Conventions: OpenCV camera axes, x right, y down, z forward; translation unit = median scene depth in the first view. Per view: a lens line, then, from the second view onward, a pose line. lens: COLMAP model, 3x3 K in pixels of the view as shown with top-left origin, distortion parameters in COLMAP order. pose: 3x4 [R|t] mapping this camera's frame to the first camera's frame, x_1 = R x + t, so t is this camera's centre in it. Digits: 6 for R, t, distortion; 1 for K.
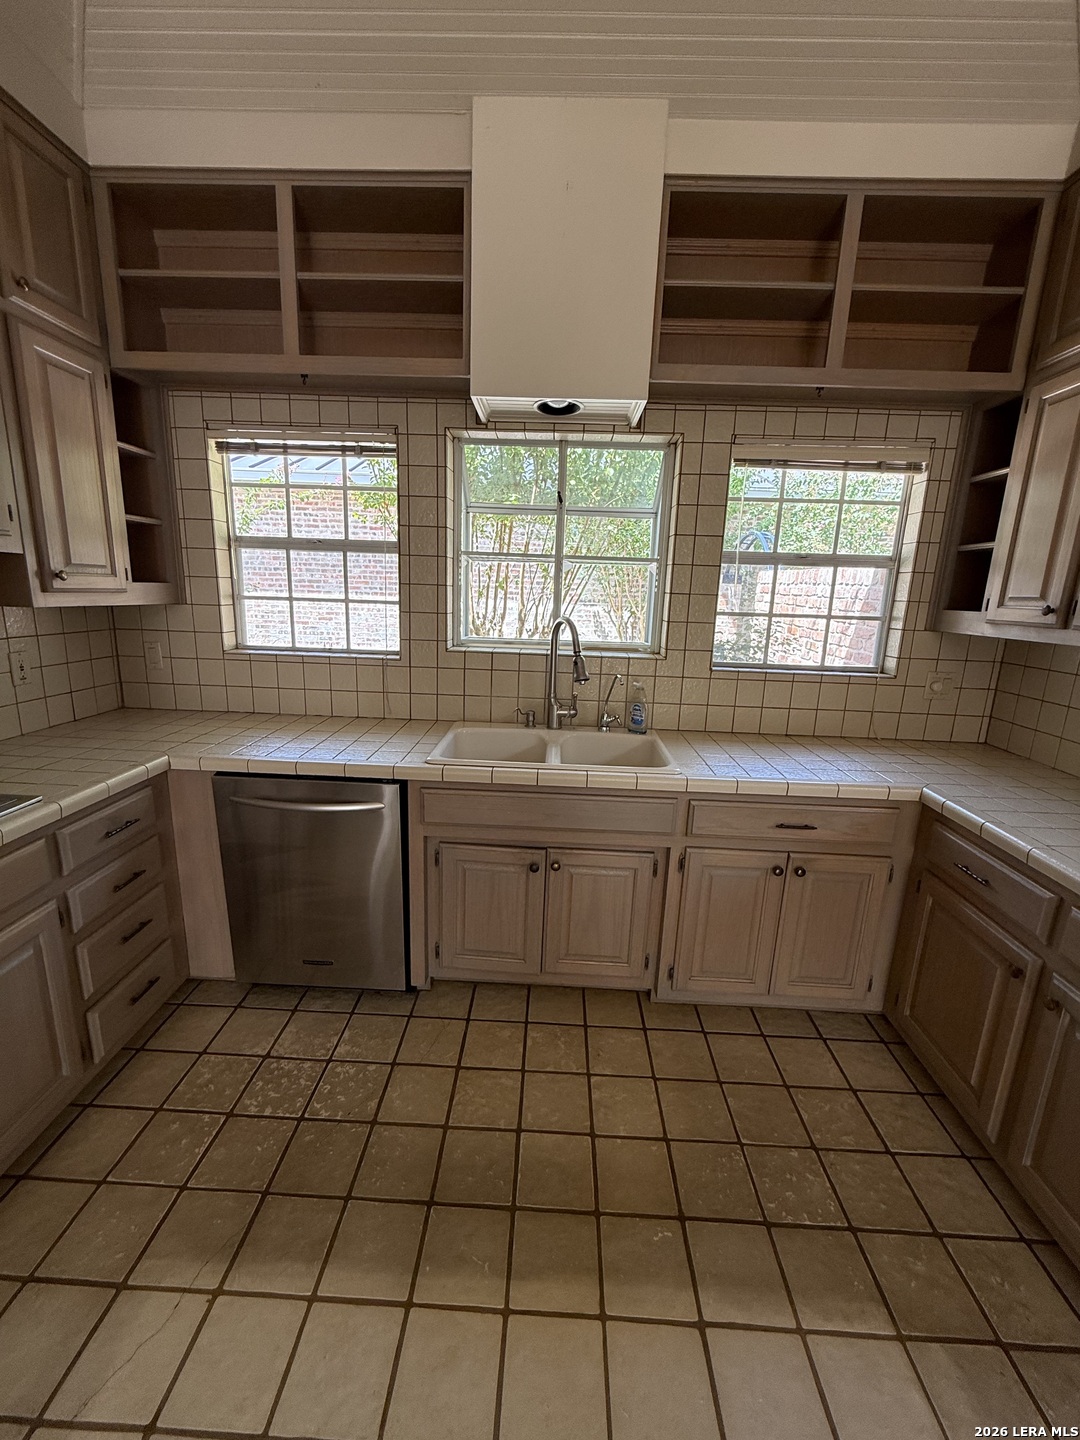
lens RADIAL K [[575.3, 0, 525.5], [0, 575.3, 717.3], [0, 0, 1]] dist [-0.000331, -0.000734]
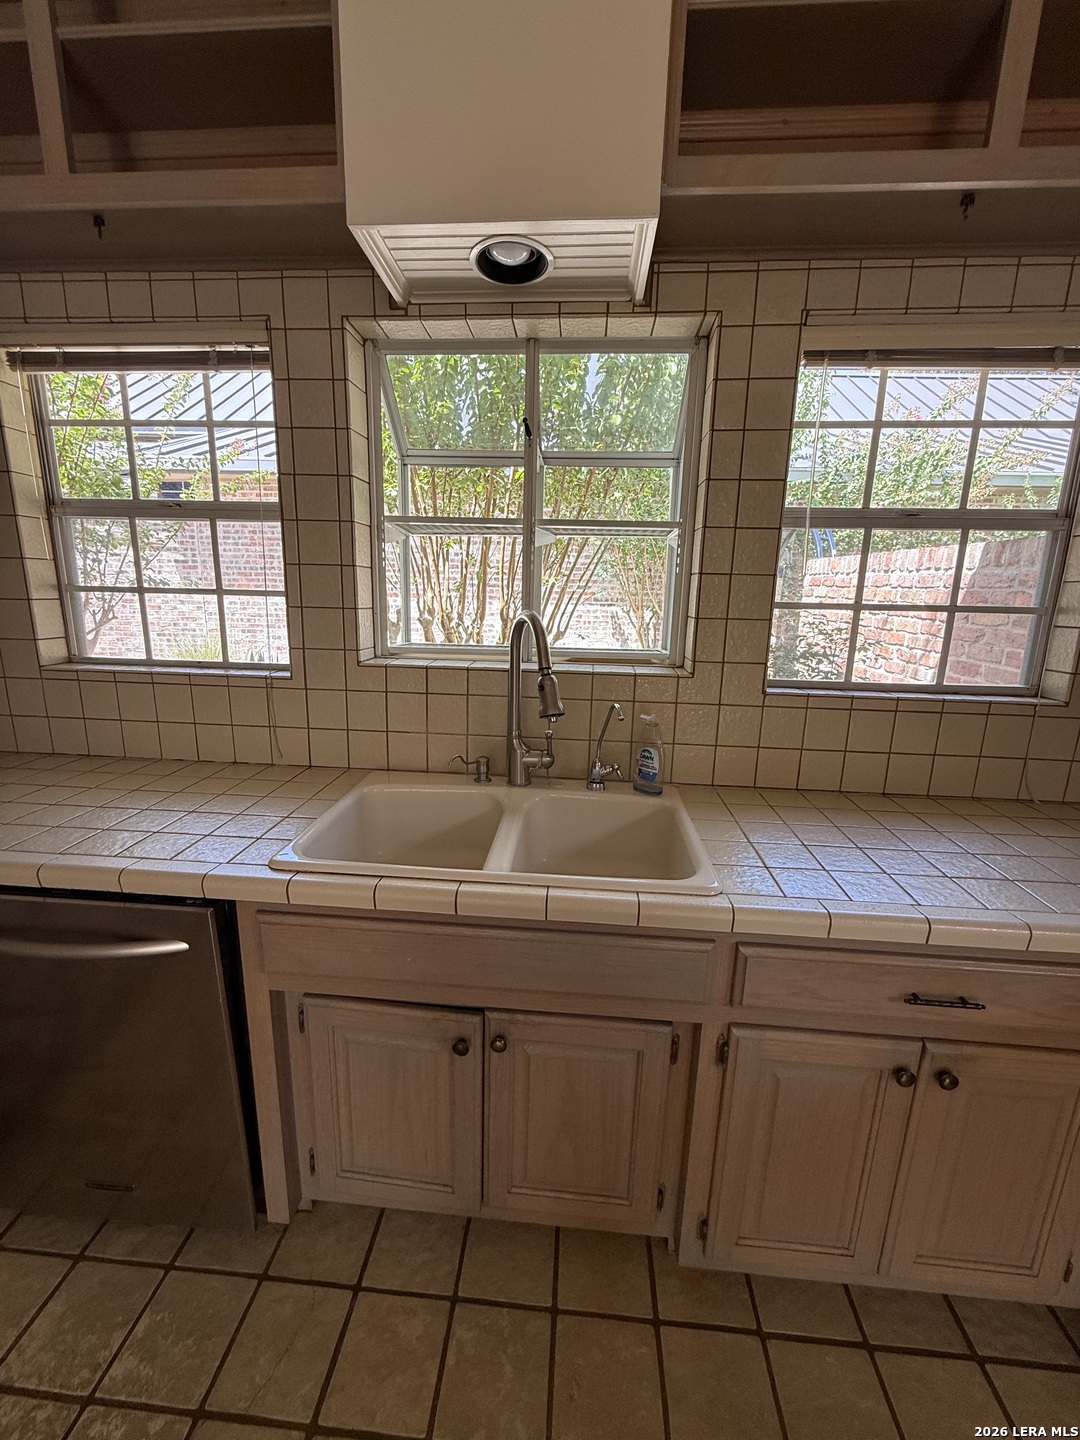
lens RADIAL K [[575.3, 0, 526.3], [0, 575.3, 716.5], [0, 0, 1]] dist [-0.000331, -0.000734]
pose [[0.999067, -0.000681, -0.043175, 0.092272], [0.000408, 0.999980, -0.006329, -0.056450], [0.043178, 0.006306, 0.999047, 0.377652]]
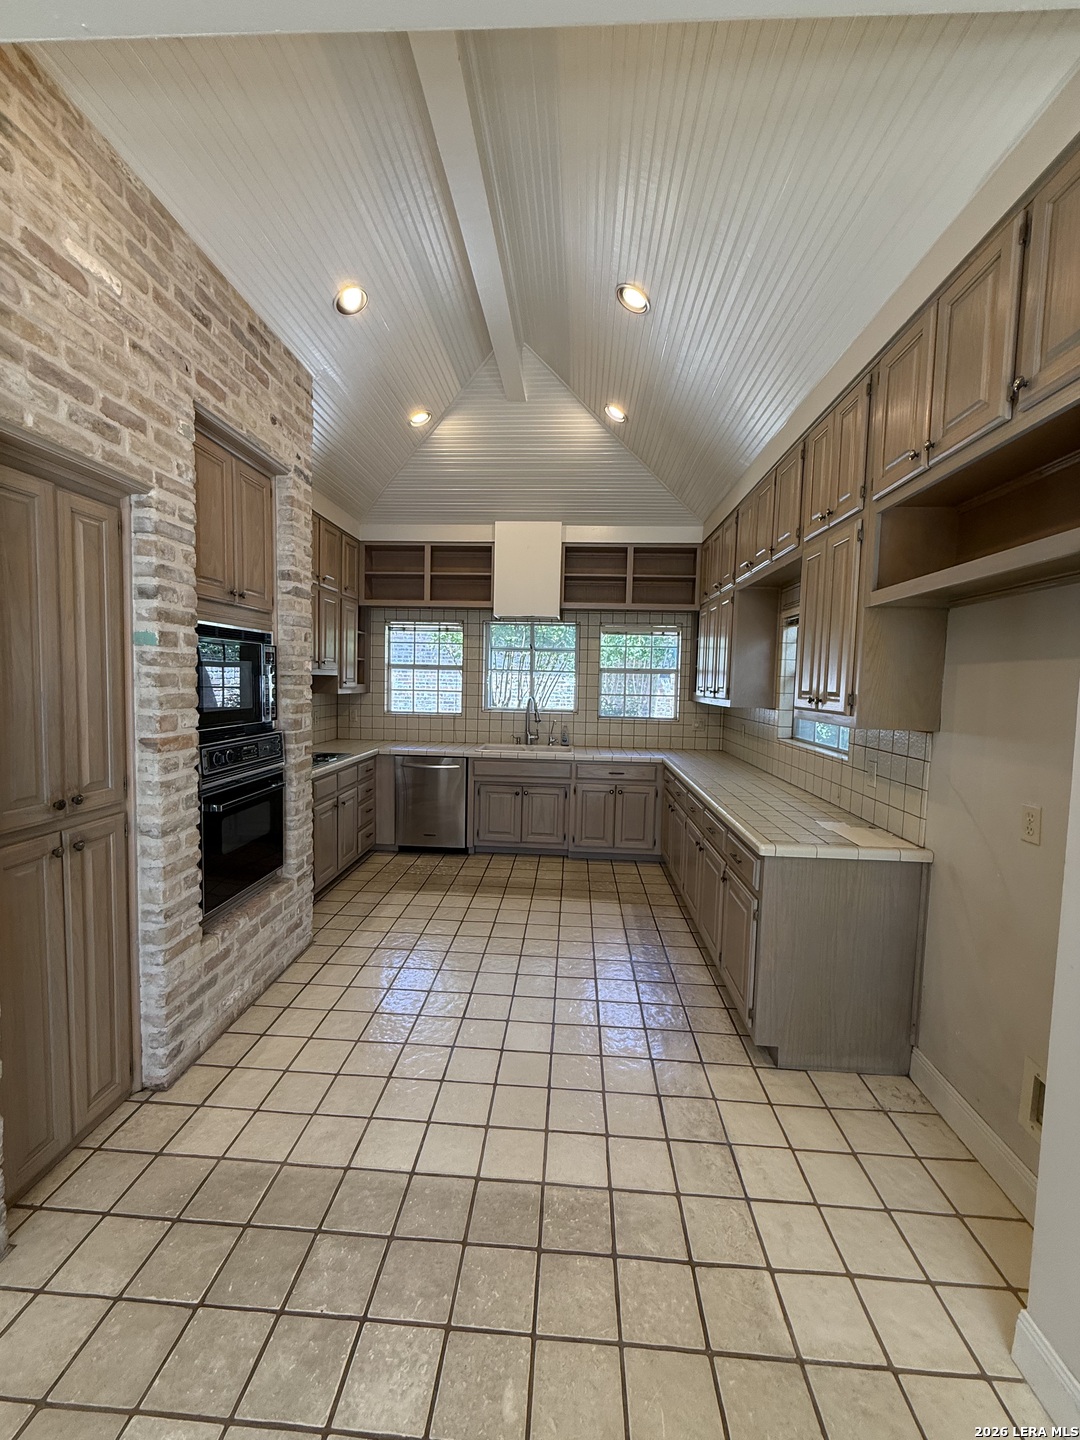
lens RADIAL K [[575.3, 0, 540.3], [0, 575.3, 709.7], [0, 0, 1]] dist [-0.000331, -0.000734]
pose [[0.999873, -0.010527, -0.011976, 0.131354], [0.008324, 0.985232, -0.171023, 0.293476], [0.013600, 0.170901, 0.985194, -1.362285]]
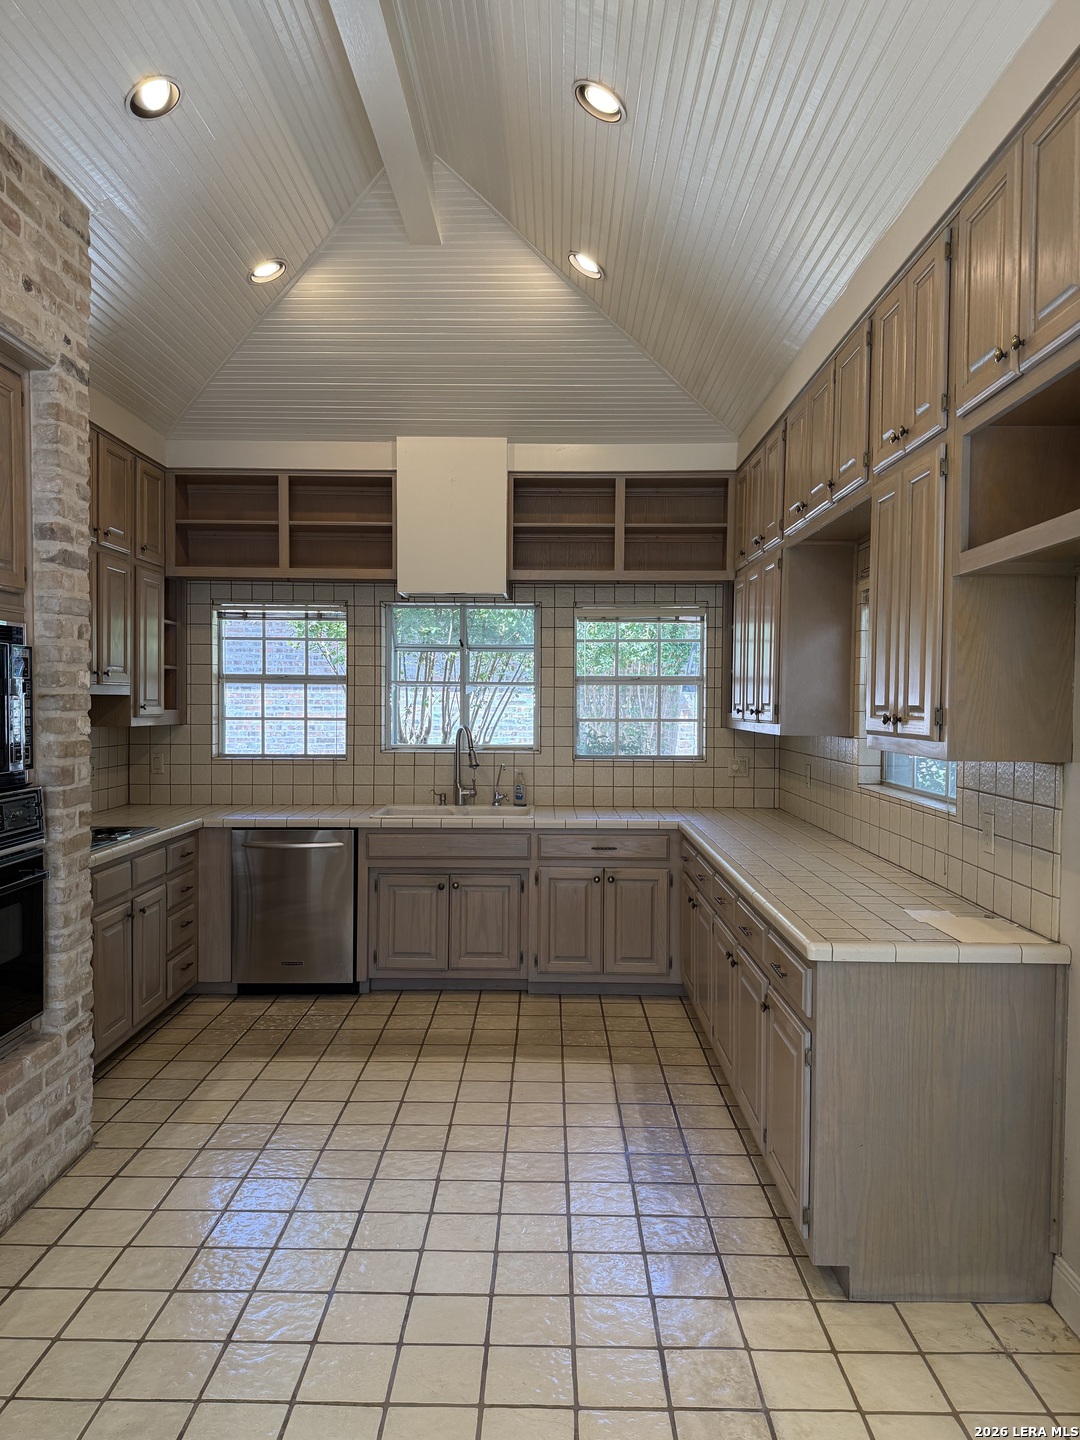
lens RADIAL K [[1008.7, 0, 540.7], [0, 1008.7, 715.9], [0, 0, 1]] dist [0.076142, -0.084277]
pose [[0.998791, -0.028724, 0.039888, 0.161484], [0.036311, 0.978121, -0.204843, 0.331741], [-0.033131, 0.206044, 0.977982, -1.497632]]
